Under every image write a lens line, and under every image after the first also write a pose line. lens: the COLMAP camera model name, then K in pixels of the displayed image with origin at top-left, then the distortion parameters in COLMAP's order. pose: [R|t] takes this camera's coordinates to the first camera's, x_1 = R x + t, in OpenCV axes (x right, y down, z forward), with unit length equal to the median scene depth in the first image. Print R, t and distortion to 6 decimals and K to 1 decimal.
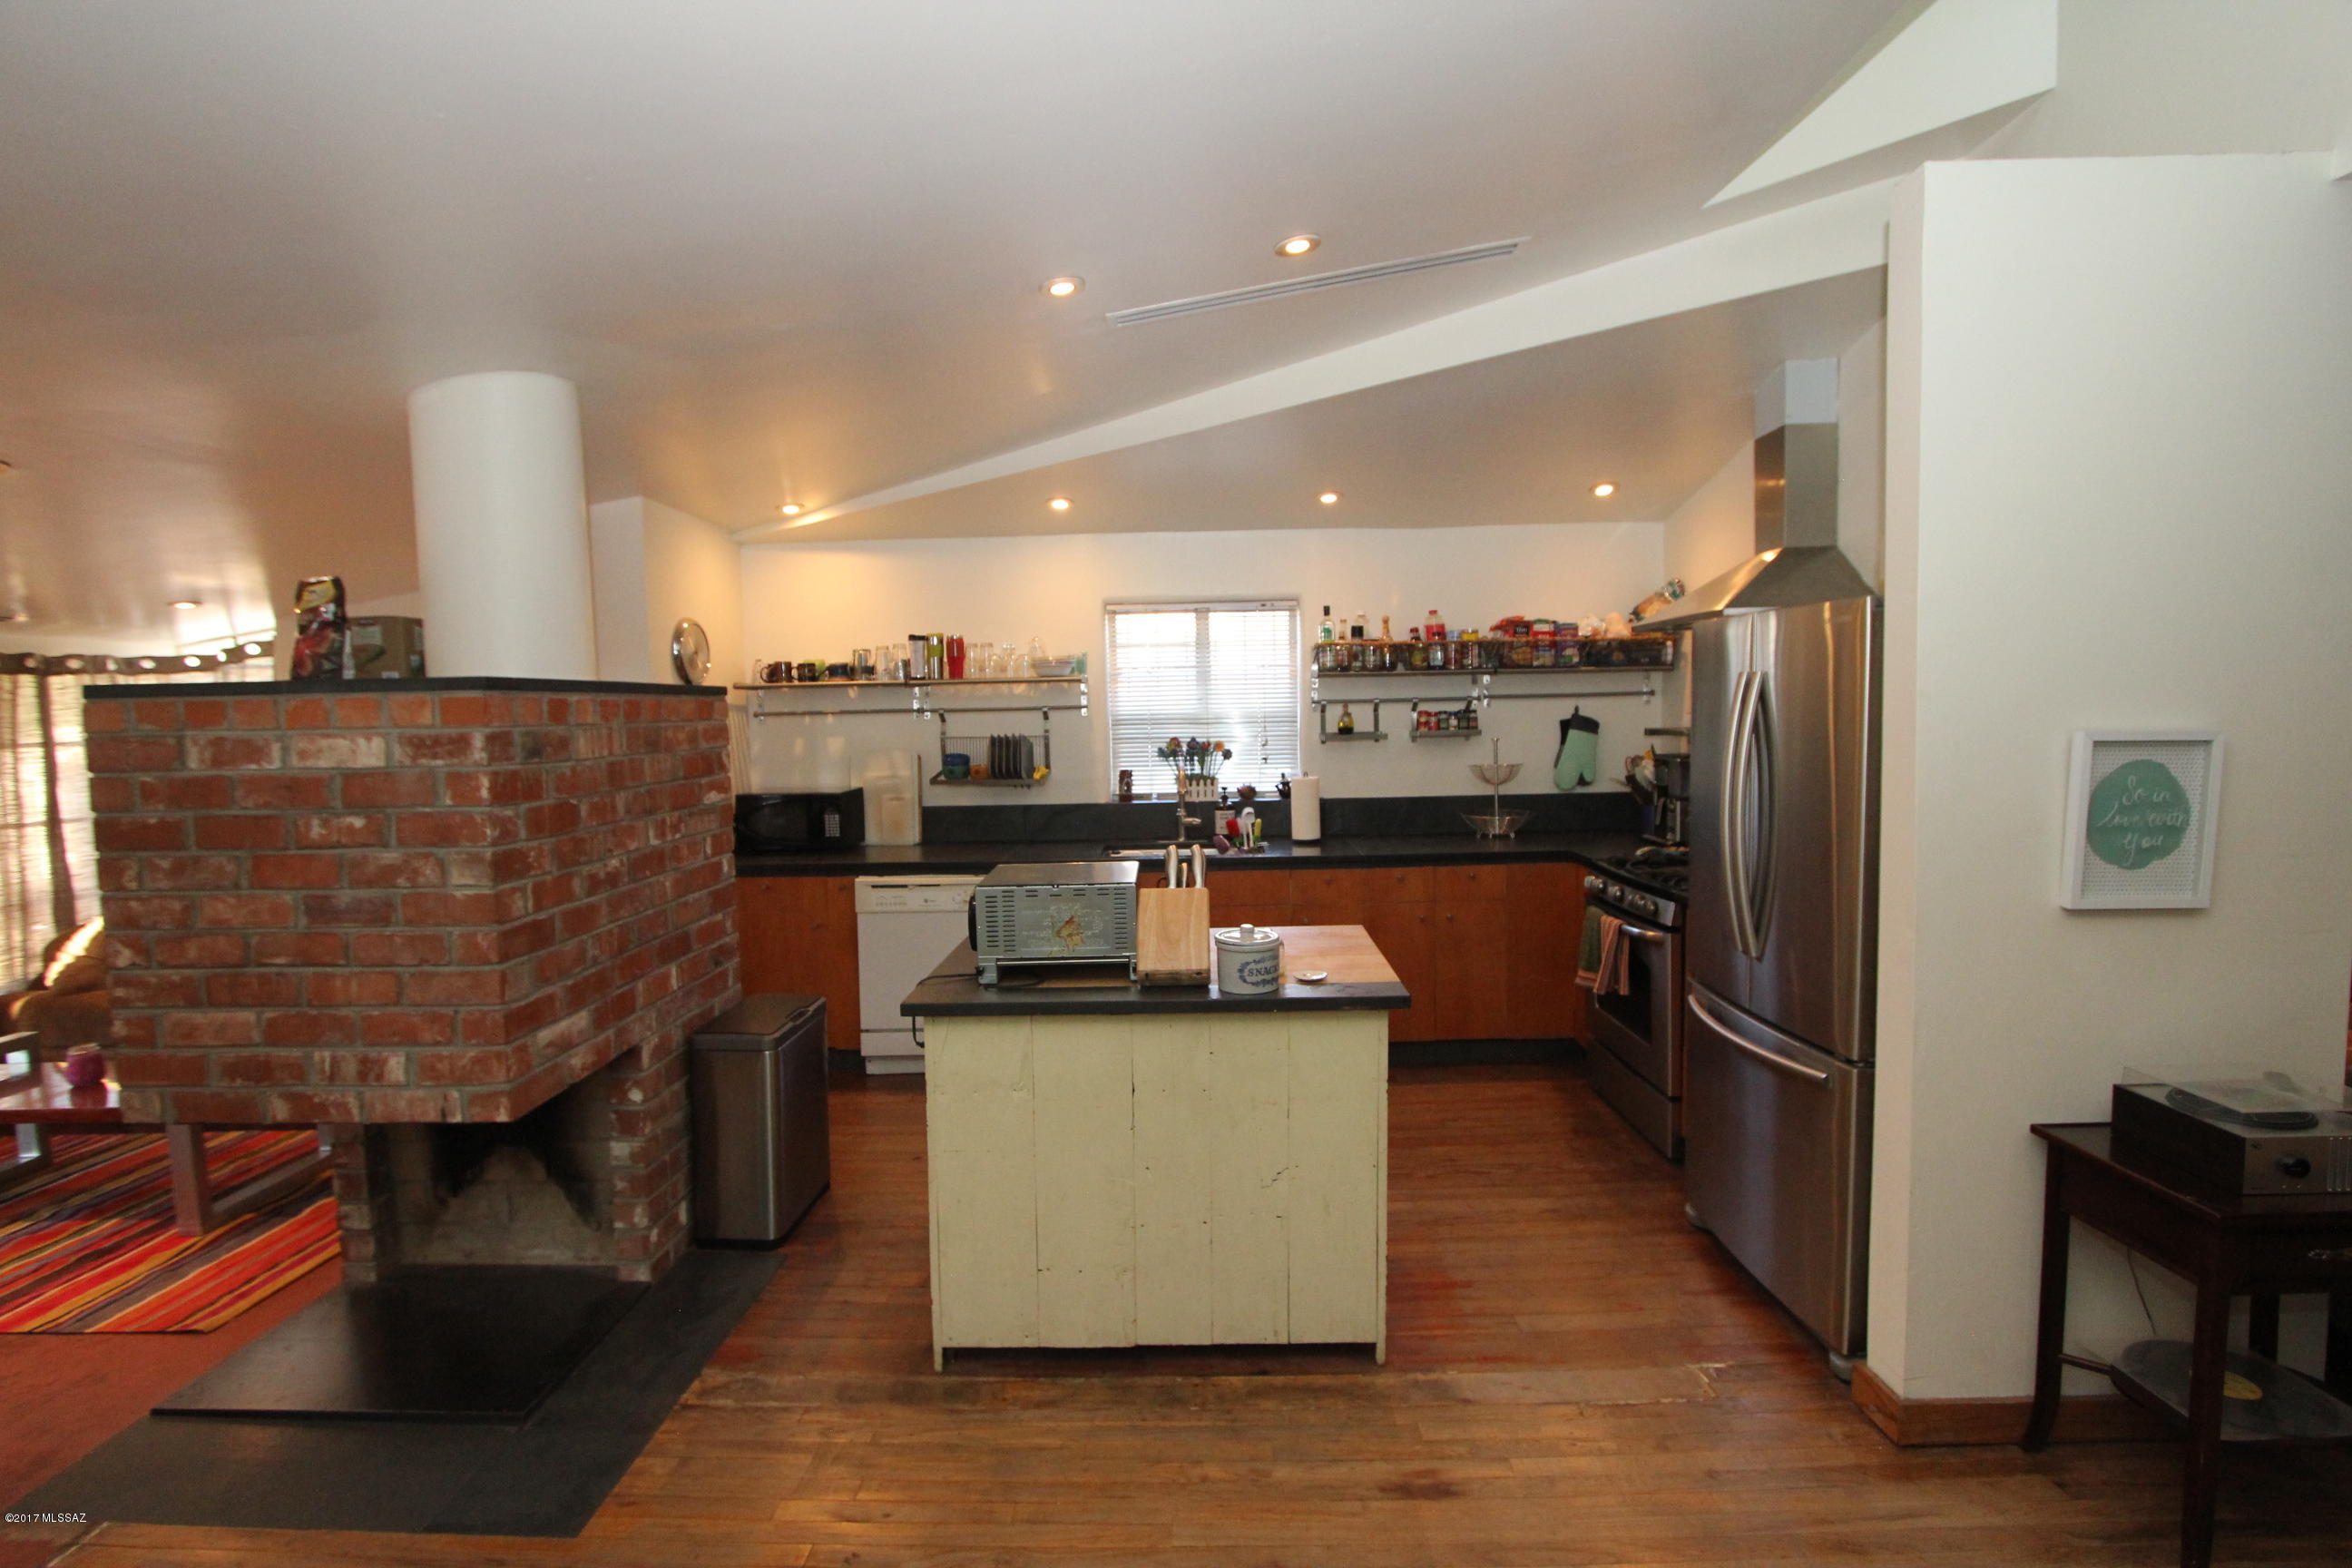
lens RADIAL K [[1071.6, 0, 1179.3], [0, 1071.6, 783.6], [0, 0, 1]] dist [-0.018526, 0.002706]
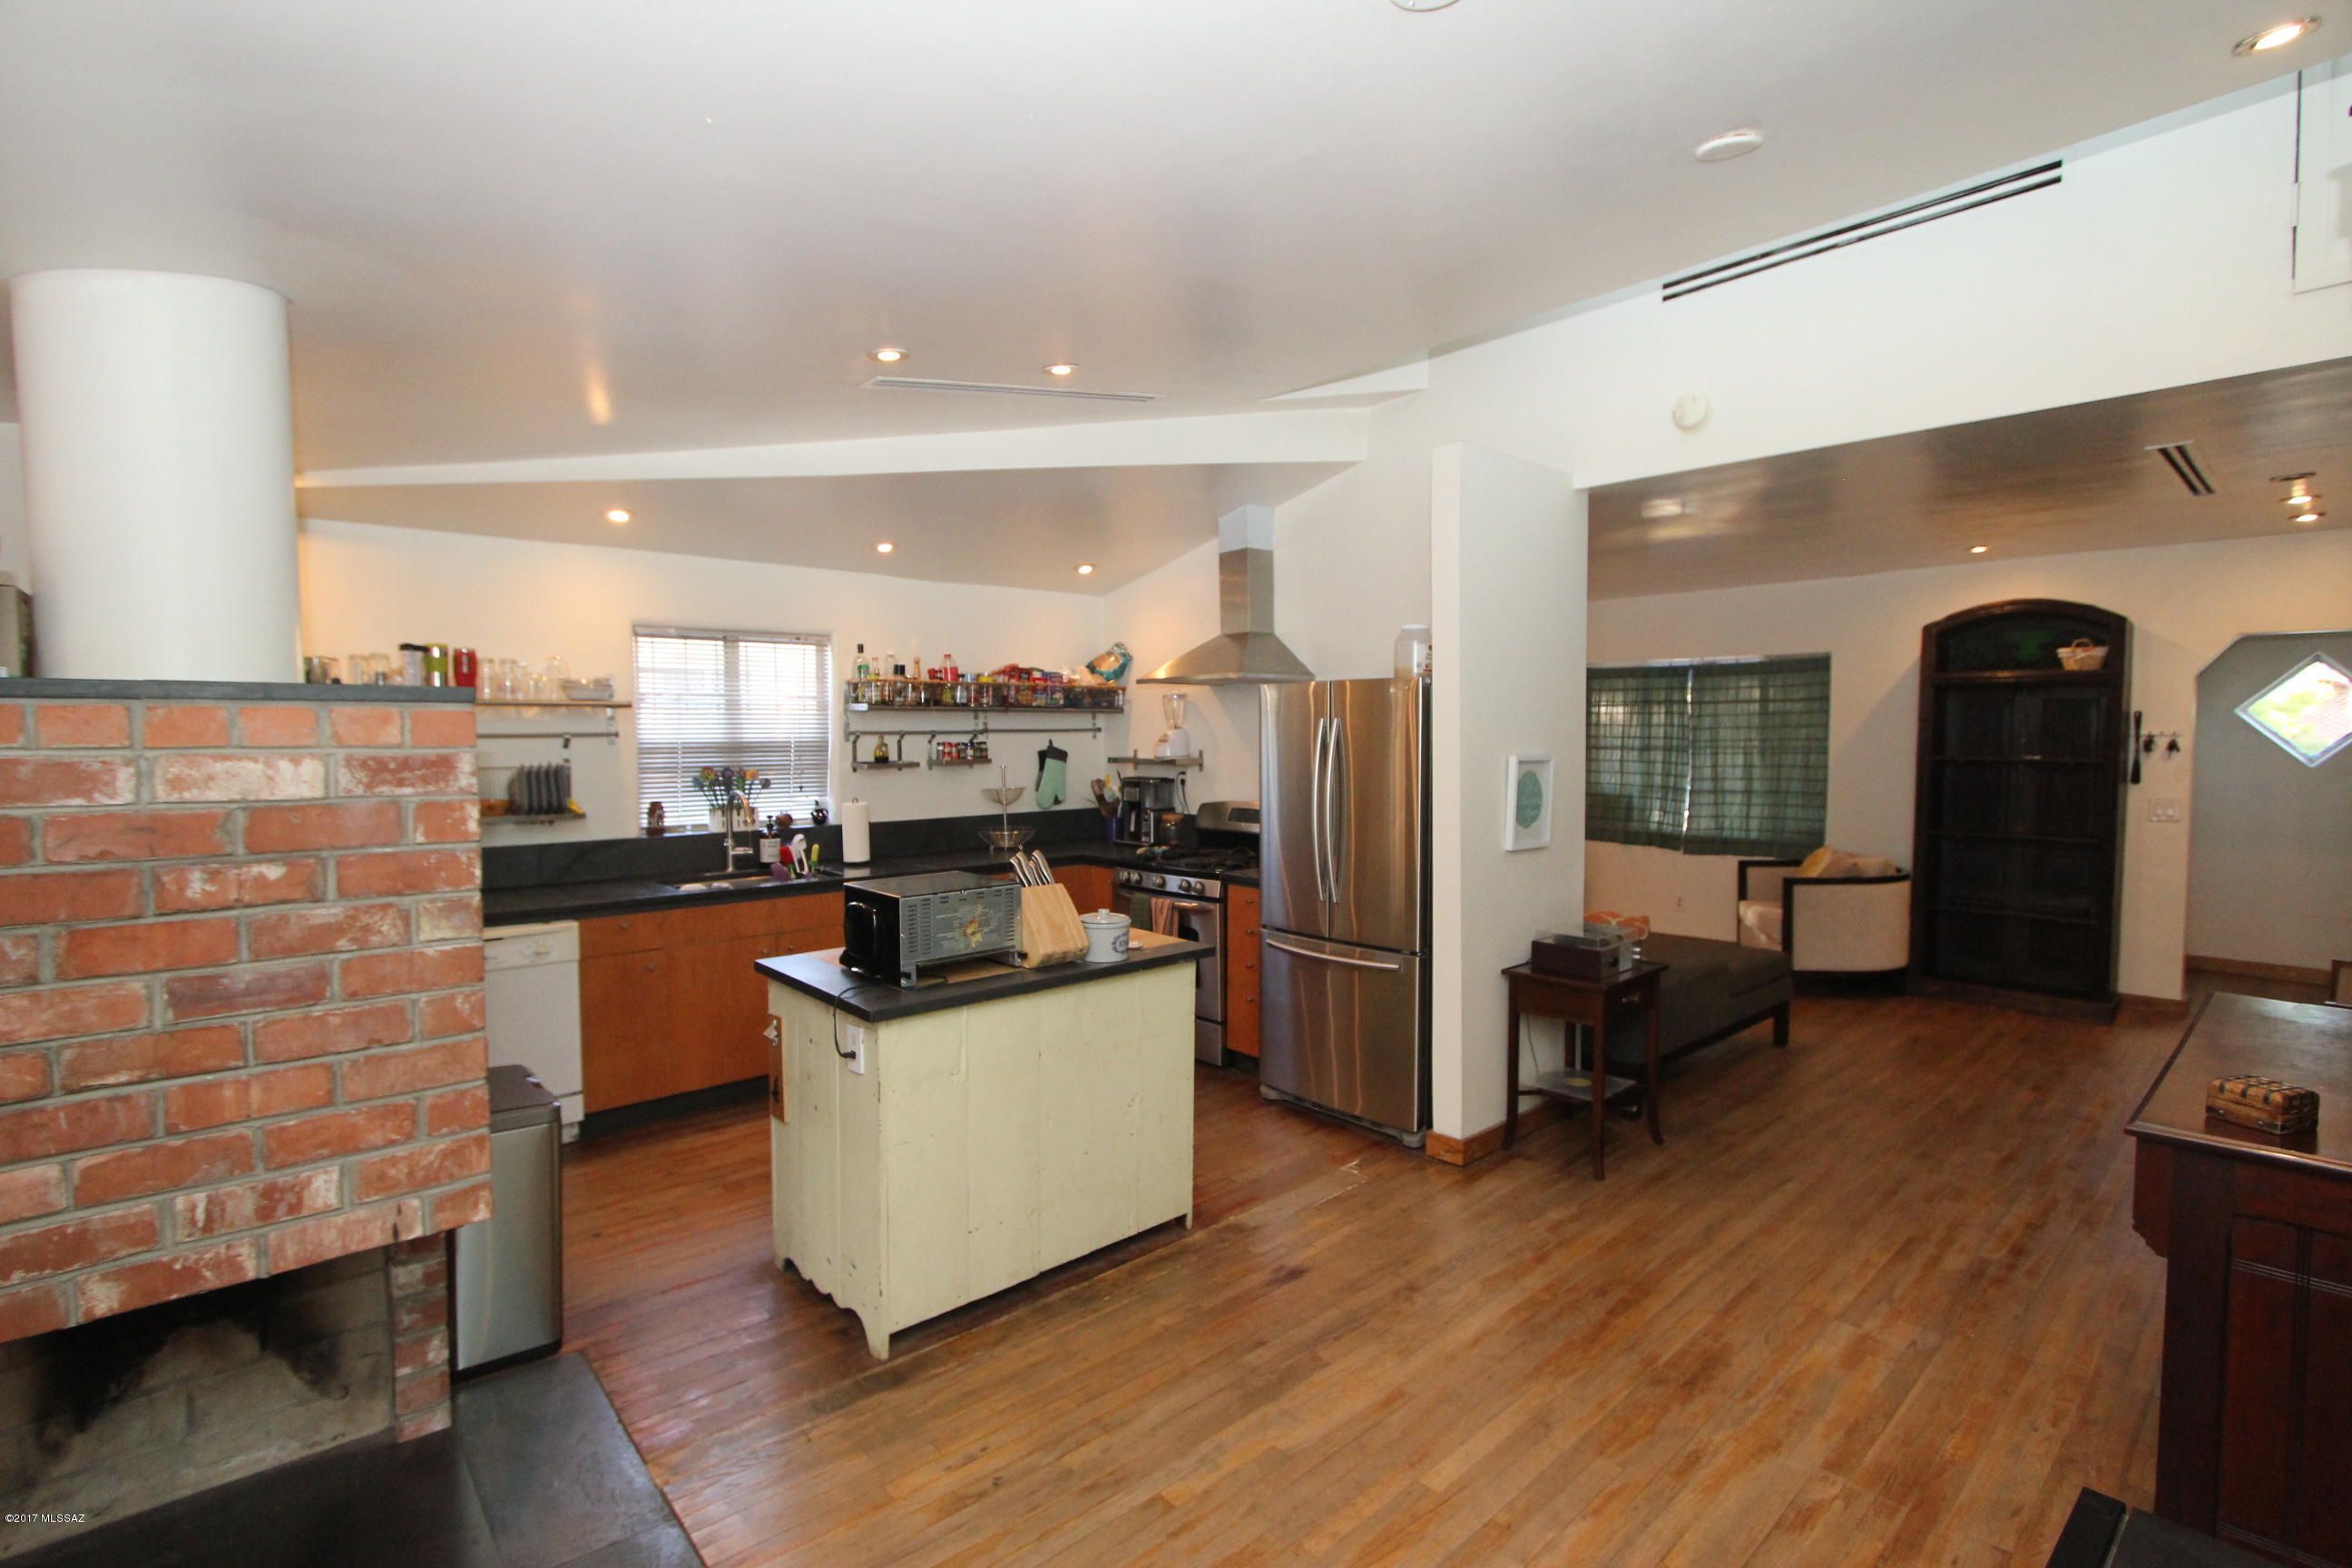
lens RADIAL K [[1071.6, 0, 1174.2], [0, 1071.6, 785.5], [0, 0, 1]] dist [-0.018526, 0.002706]
pose [[0.734889, -0.016578, 0.677985, -0.687958], [0.037166, 0.999183, -0.015853, 0.009115], [-0.677169, 0.036848, 0.734905, 0.006342]]
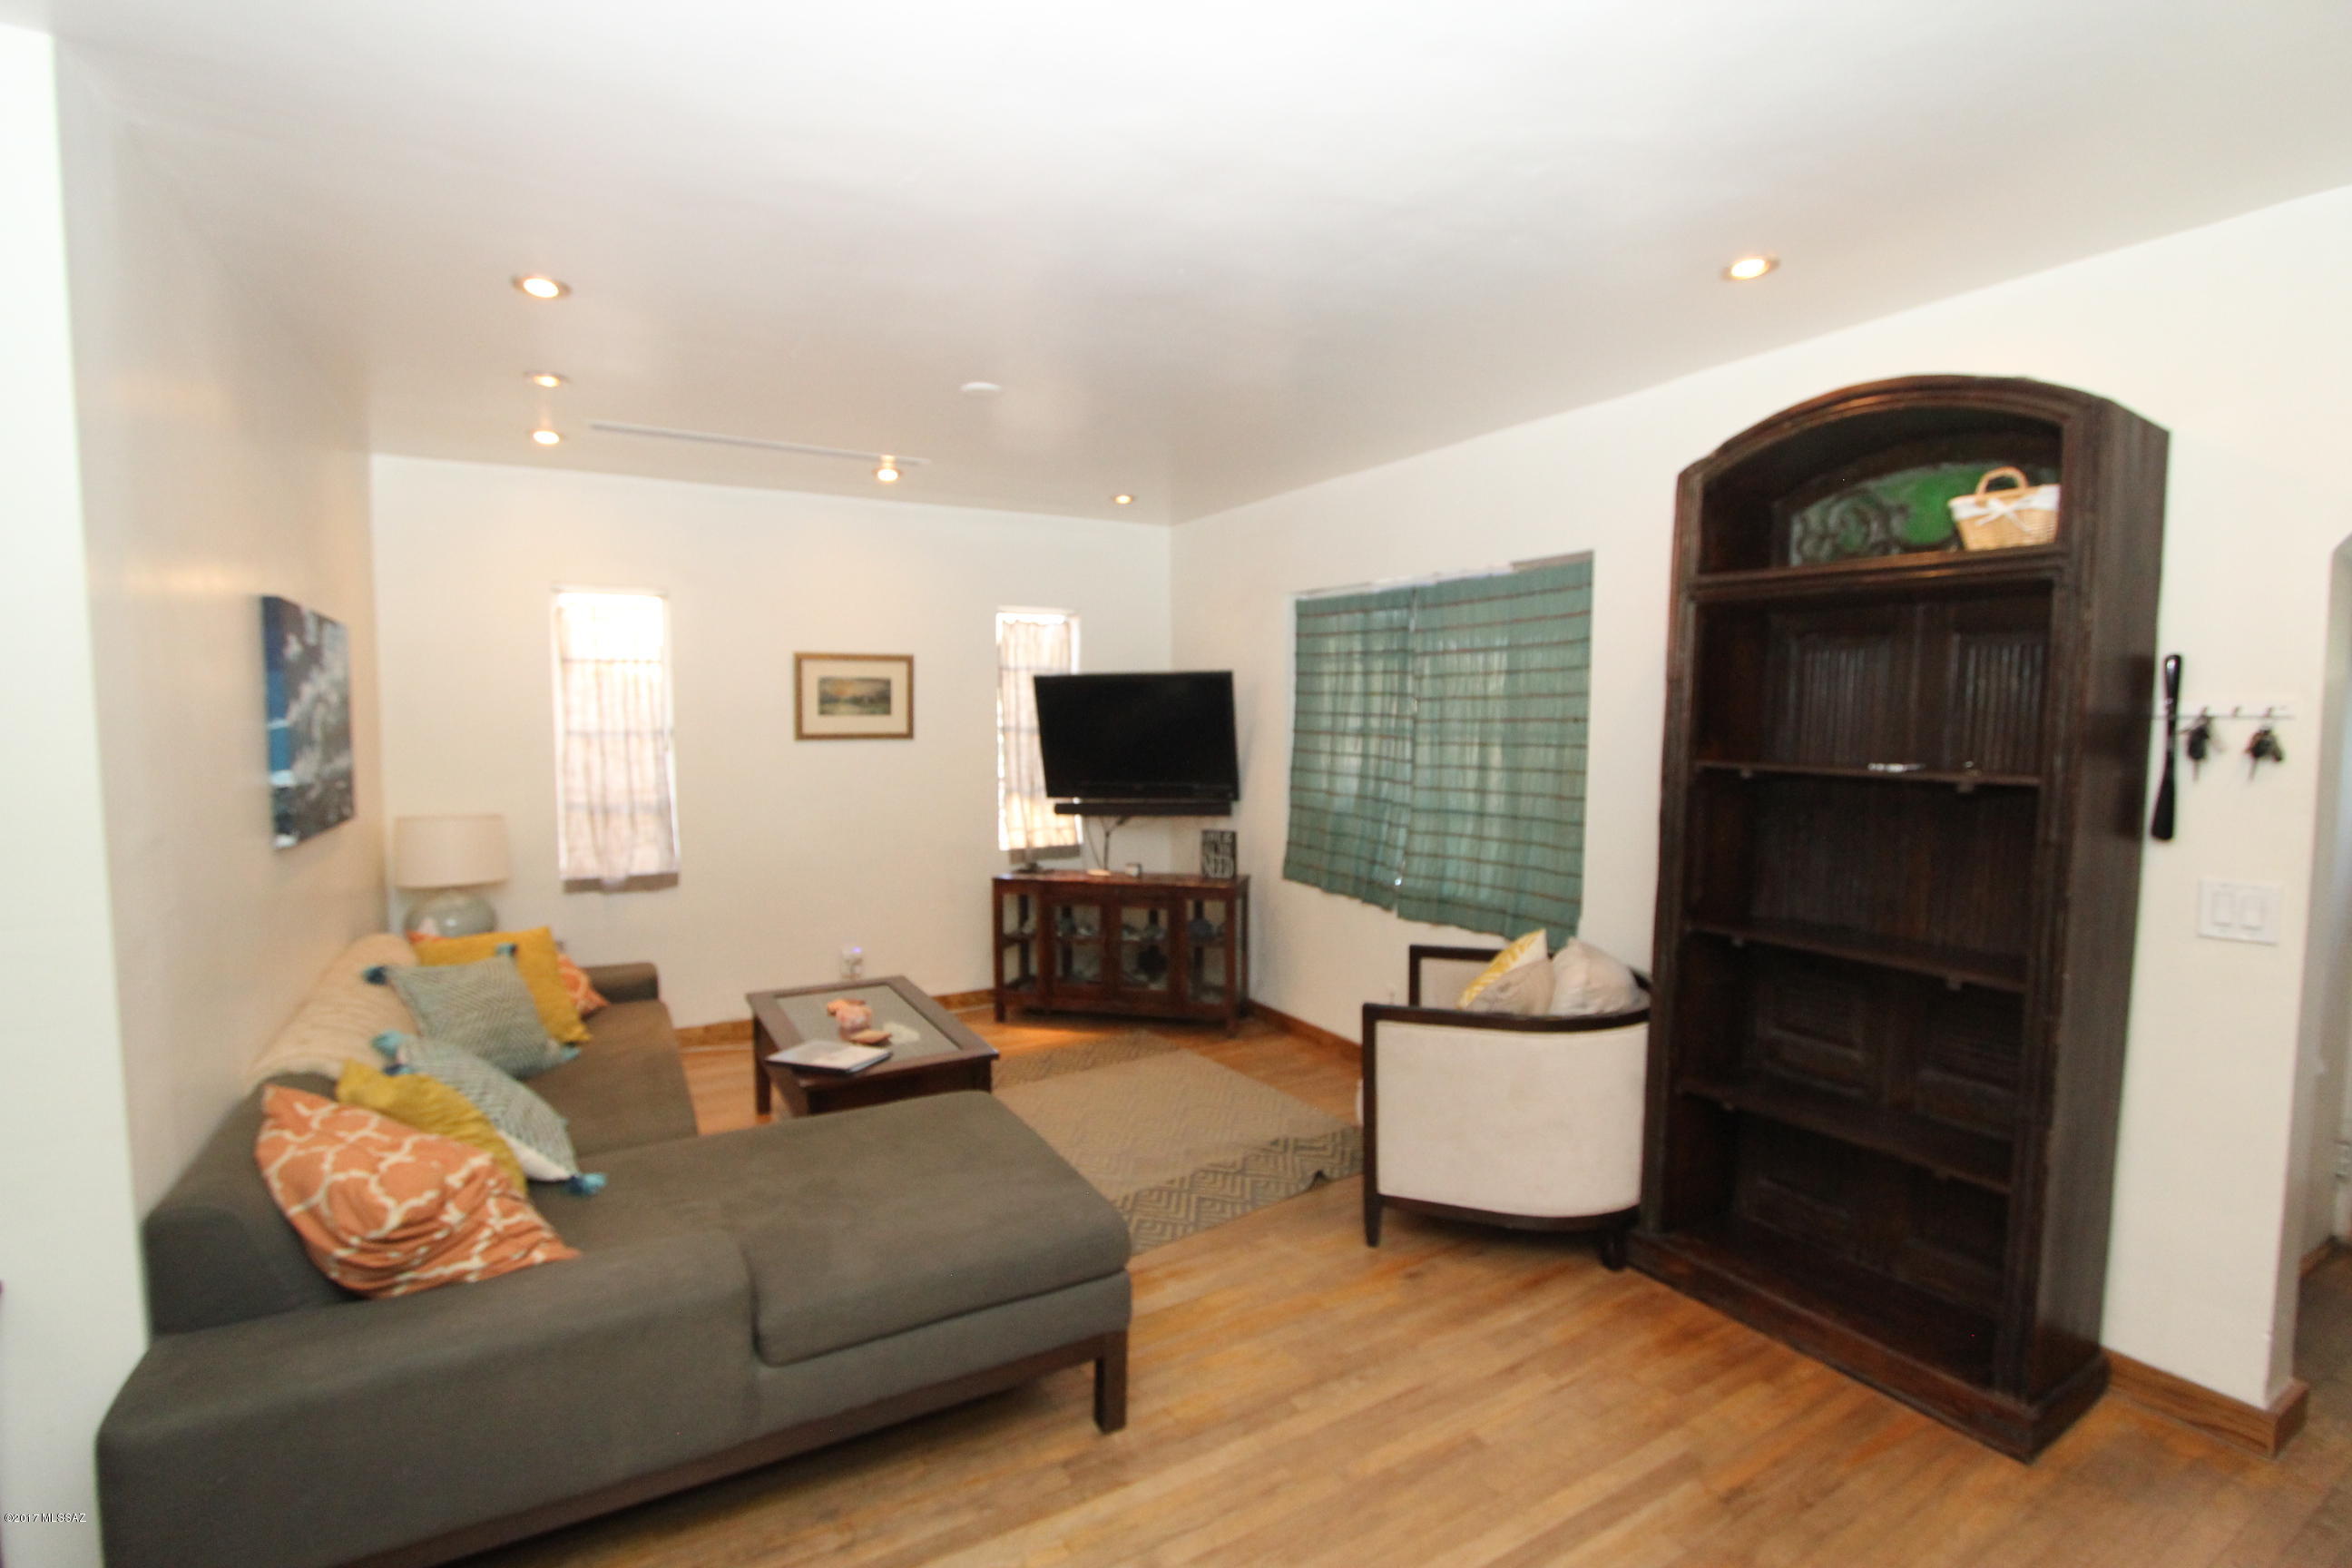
lens RADIAL K [[1071.6, 0, 1188.8], [0, 1071.6, 789.4], [0, 0, 1]] dist [-0.018526, 0.002706]
pose [[0.850511, -0.016823, 0.525688, 0.180637], [0.016143, 0.999852, 0.005880, -0.002097], [-0.525709, 0.003486, 0.850657, -0.019669]]
